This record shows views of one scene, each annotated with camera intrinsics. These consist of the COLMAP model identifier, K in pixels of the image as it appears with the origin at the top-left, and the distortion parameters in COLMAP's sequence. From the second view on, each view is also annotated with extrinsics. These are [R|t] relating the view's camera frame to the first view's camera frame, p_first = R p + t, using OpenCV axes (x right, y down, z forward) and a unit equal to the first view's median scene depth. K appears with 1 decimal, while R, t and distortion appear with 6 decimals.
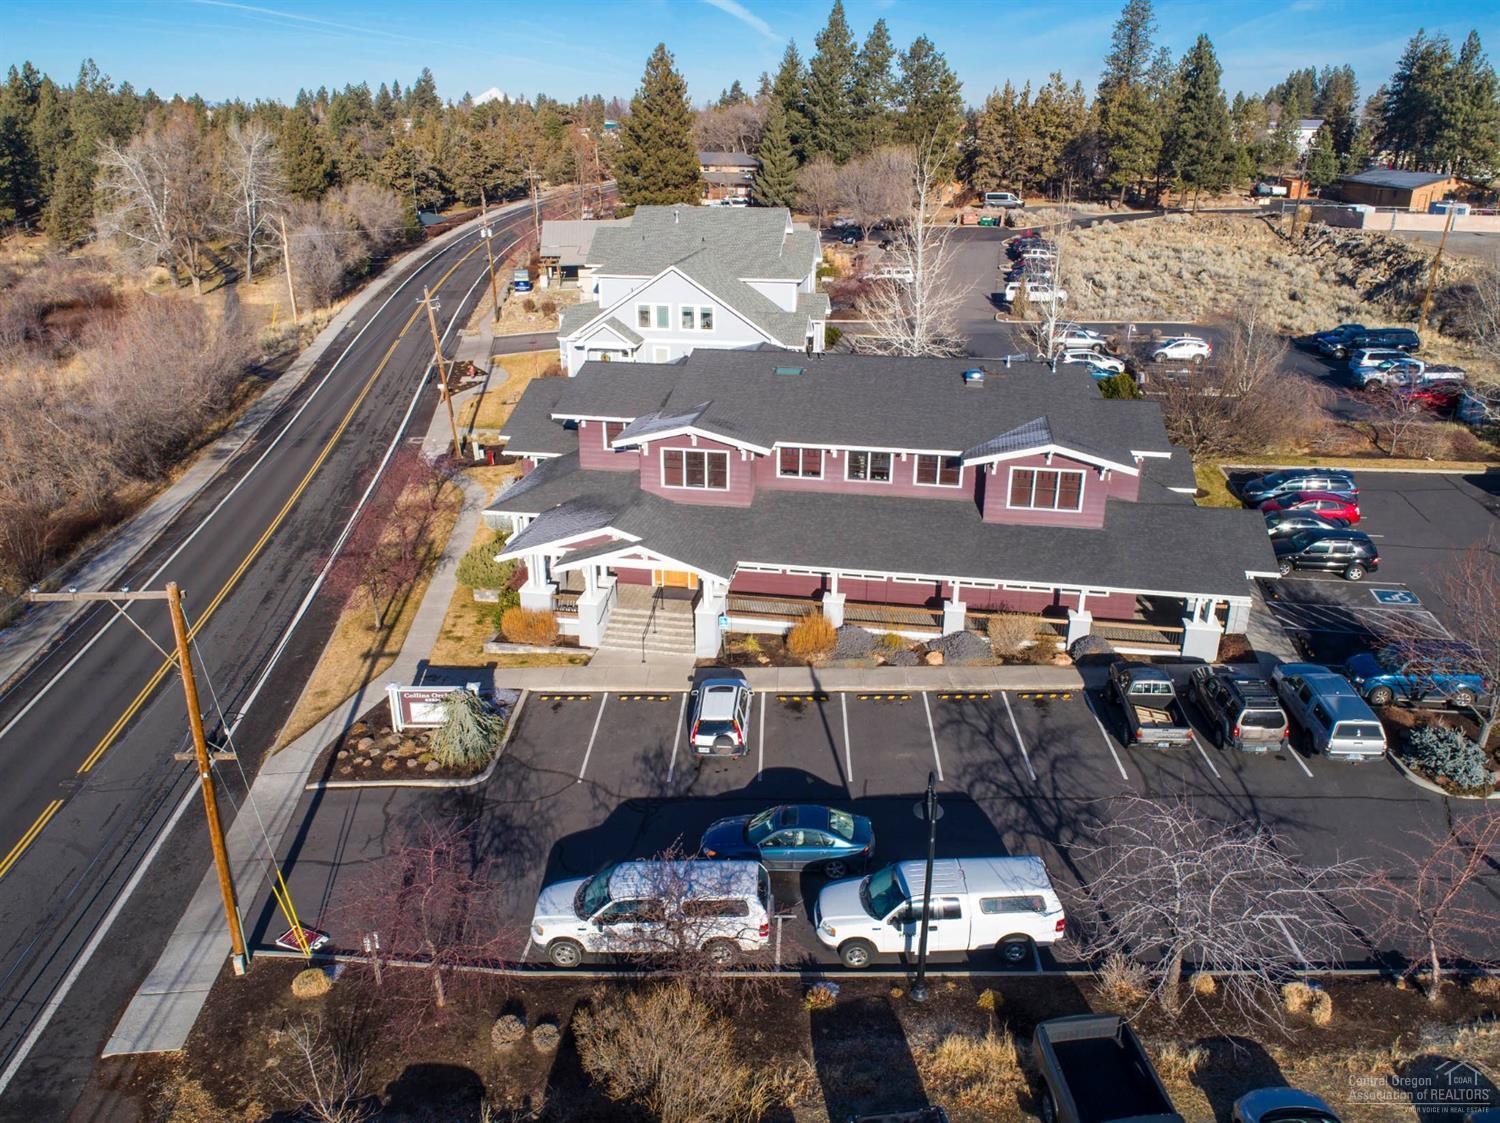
lens RADIAL K [[1131.0, 0, 746.8], [0, 1131.0, 560.4], [0, 0, 1]] dist [-0.022357, 0.006852]
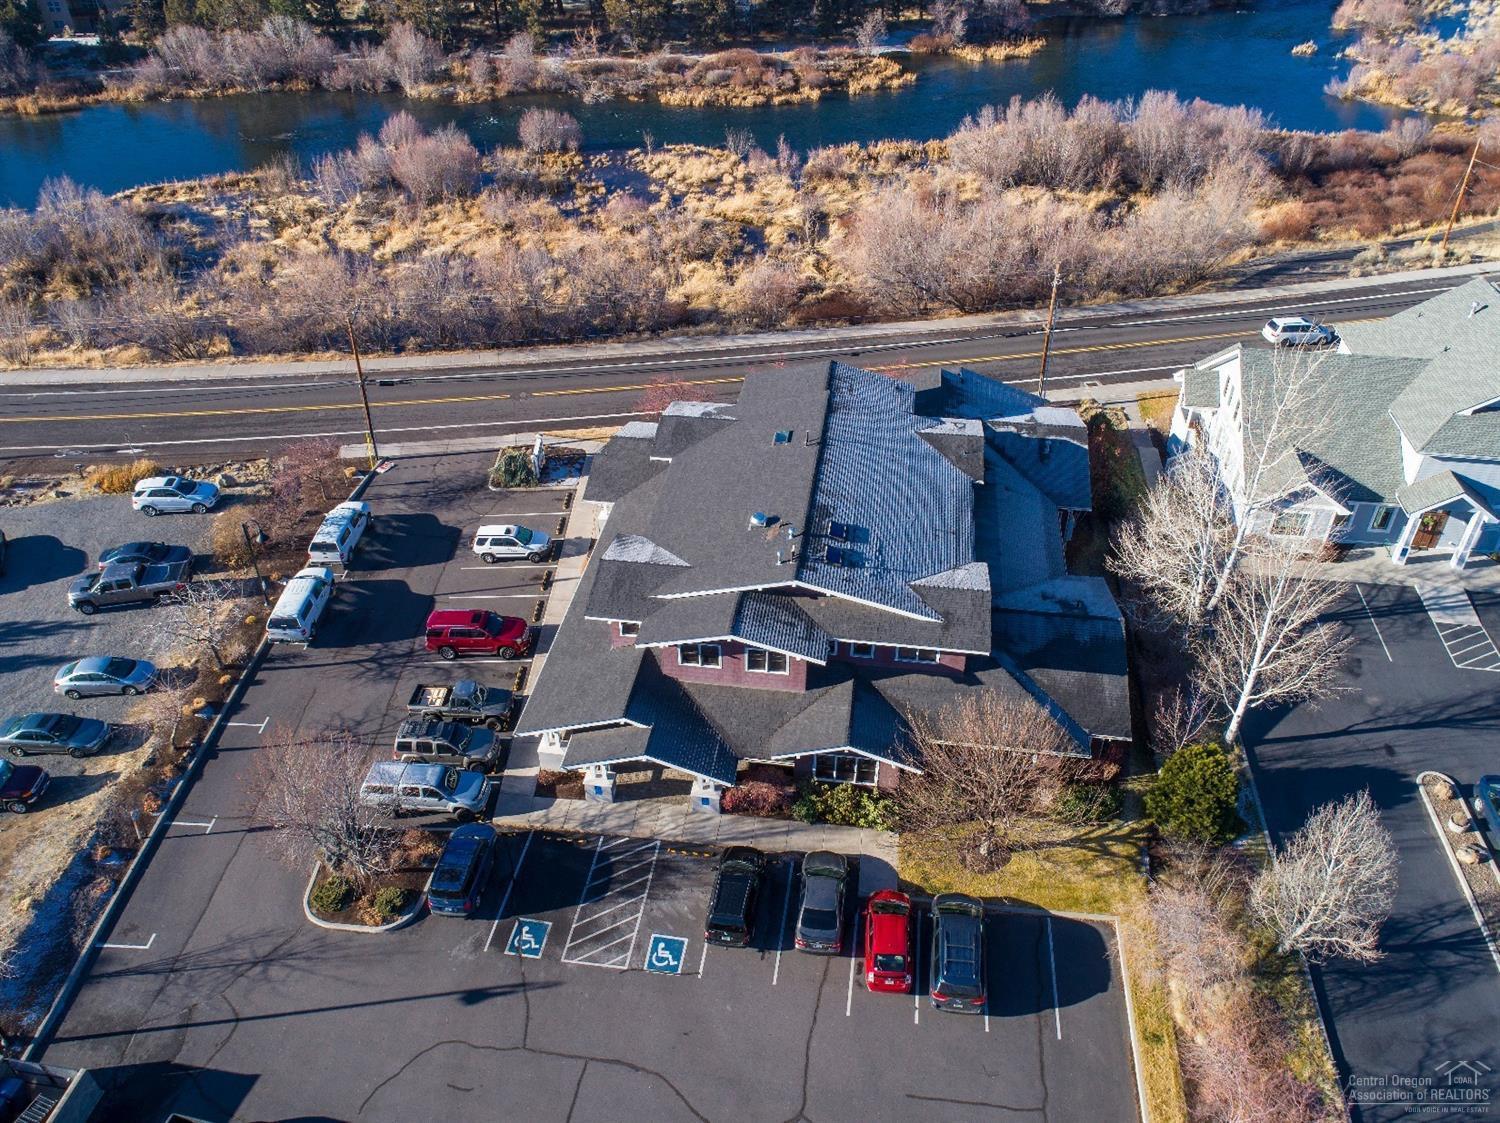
lens RADIAL K [[1131.0, 0, 746.8], [0, 1131.0, 560.4], [0, 0, 1]] dist [-0.022357, 0.006852]
pose [[0.032068, 0.585689, -0.809901, 1.242588], [-0.356400, 0.763751, 0.538203, -0.799344], [0.933783, 0.271390, 0.233231, 0.830998]]
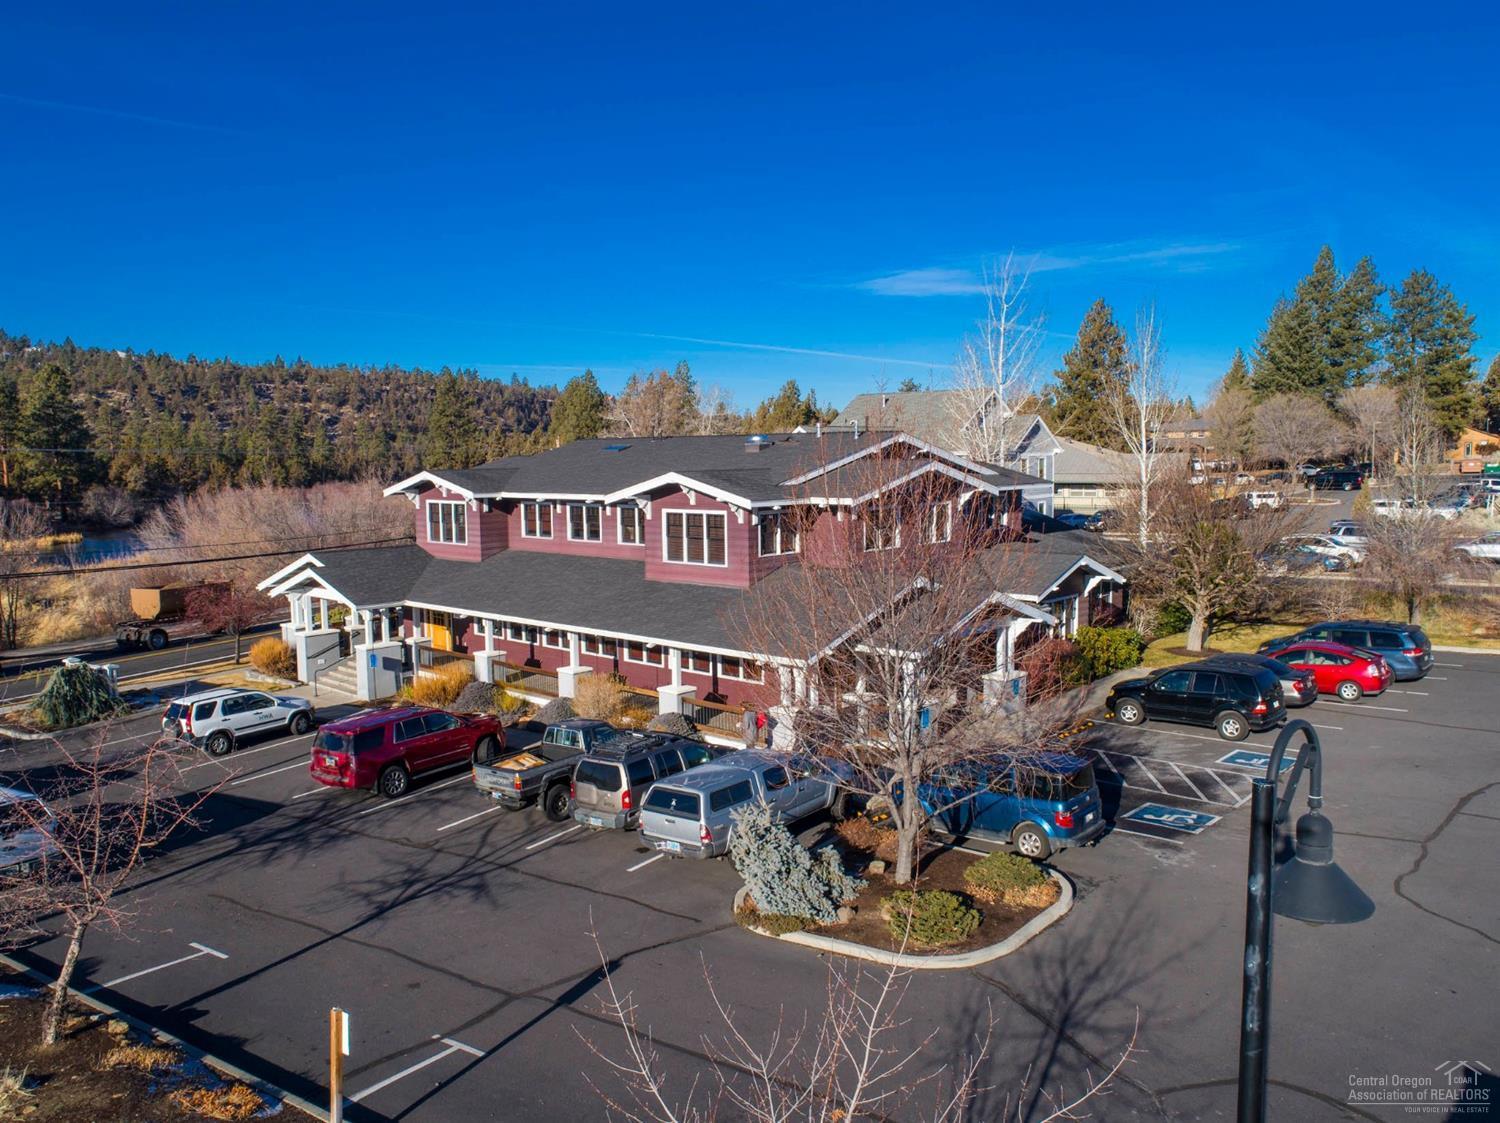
lens RADIAL K [[1131.0, 0, 746.8], [0, 1131.0, 560.4], [0, 0, 1]] dist [-0.022357, 0.006852]
pose [[0.843014, 0.037538, -0.536581, 0.728352], [-0.181845, 0.958716, -0.218624, 0.121836], [0.506222, 0.281878, 0.815036, 0.368968]]
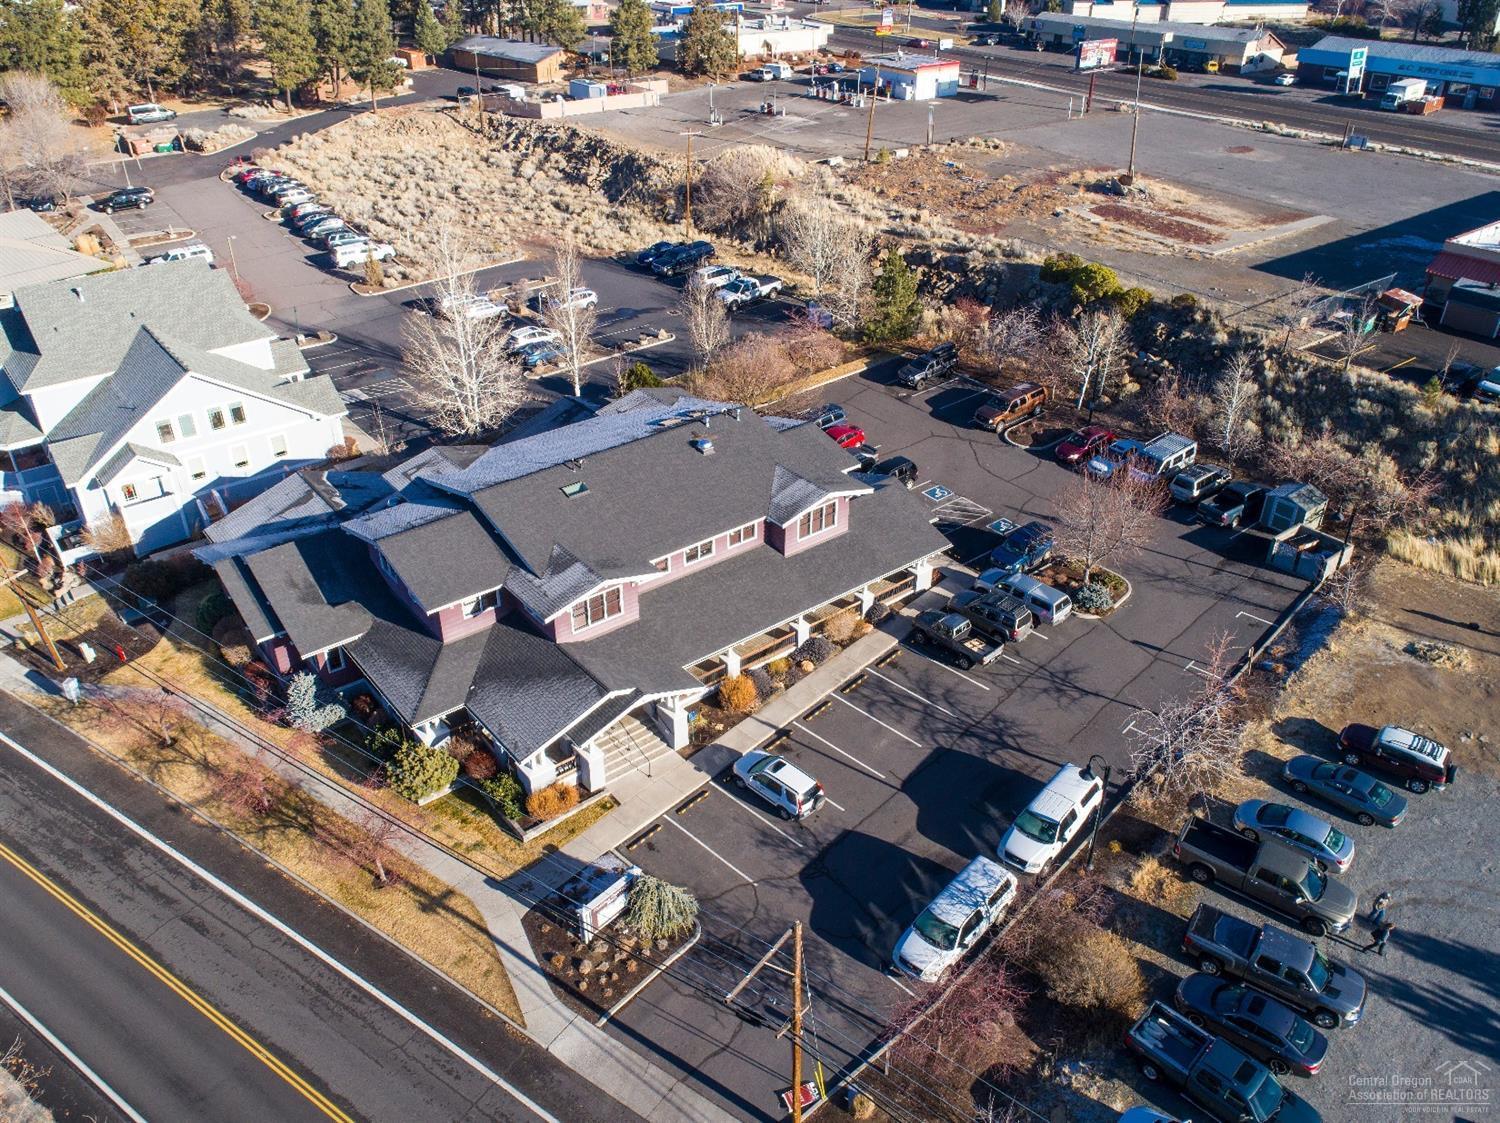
lens RADIAL K [[1131.0, 0, 746.8], [0, 1131.0, 560.4], [0, 0, 1]] dist [-0.022357, 0.006852]
pose [[0.662596, -0.391233, 0.638673, -0.701336], [0.276864, 0.920270, 0.276497, -0.426692], [-0.695926, -0.006380, 0.718086, 0.060805]]
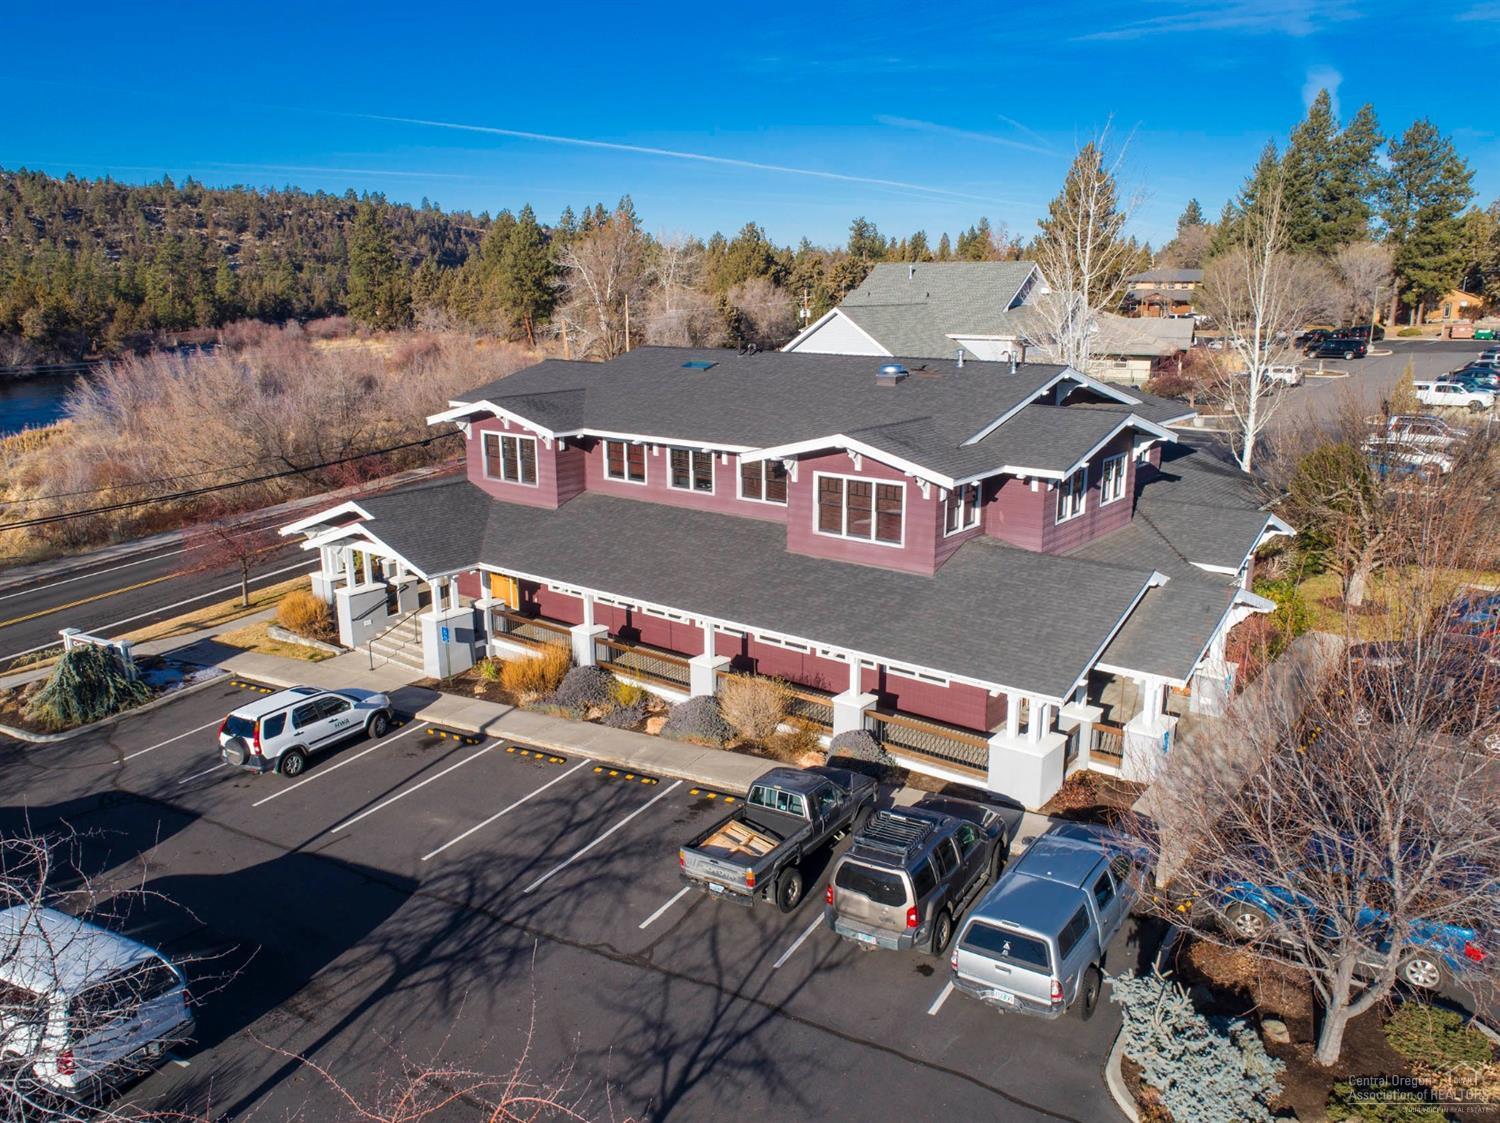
lens RADIAL K [[1131.0, 0, 746.8], [0, 1131.0, 560.4], [0, 0, 1]] dist [-0.022357, 0.006852]
pose [[0.879679, 0.108717, -0.462975, 0.522006], [-0.167585, 0.981936, -0.087841, 0.037692], [0.445062, 0.154859, 0.882008, 0.381572]]
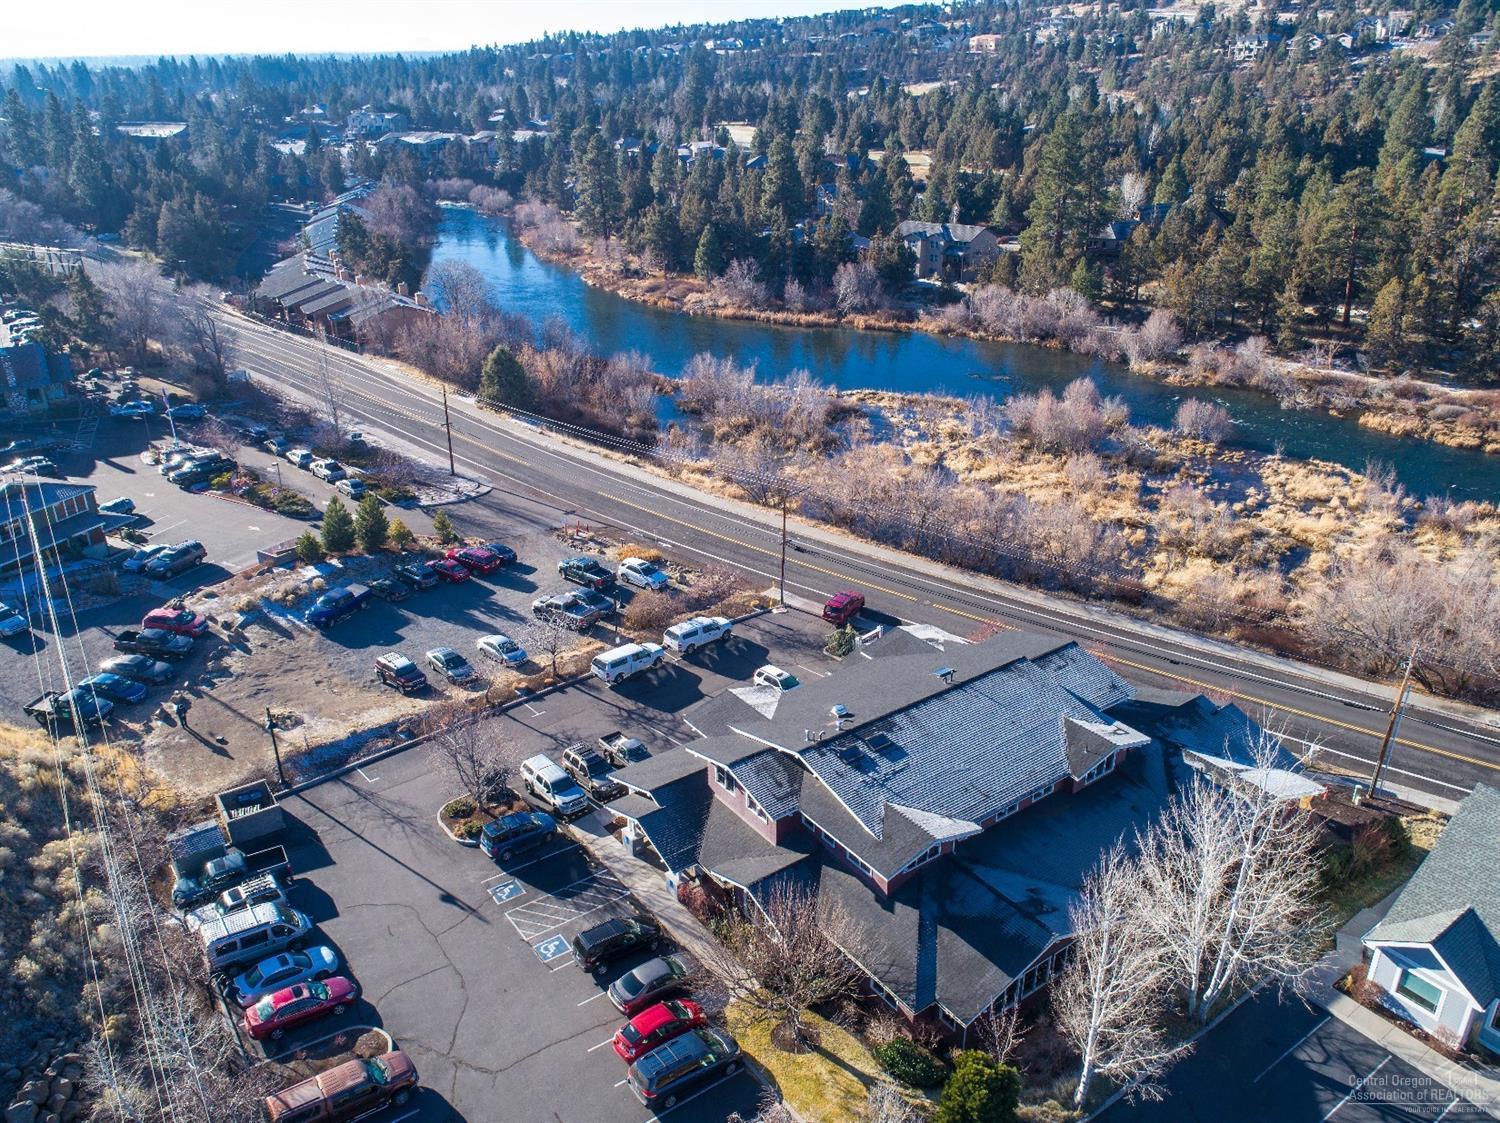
lens RADIAL K [[1131.0, 0, 746.8], [0, 1131.0, 560.4], [0, 0, 1]] dist [-0.022357, 0.006852]
pose [[-0.698469, 0.286041, -0.655989, 1.213715], [-0.257079, 0.755170, 0.603016, -1.176937], [0.667870, 0.589829, -0.453928, 1.586194]]
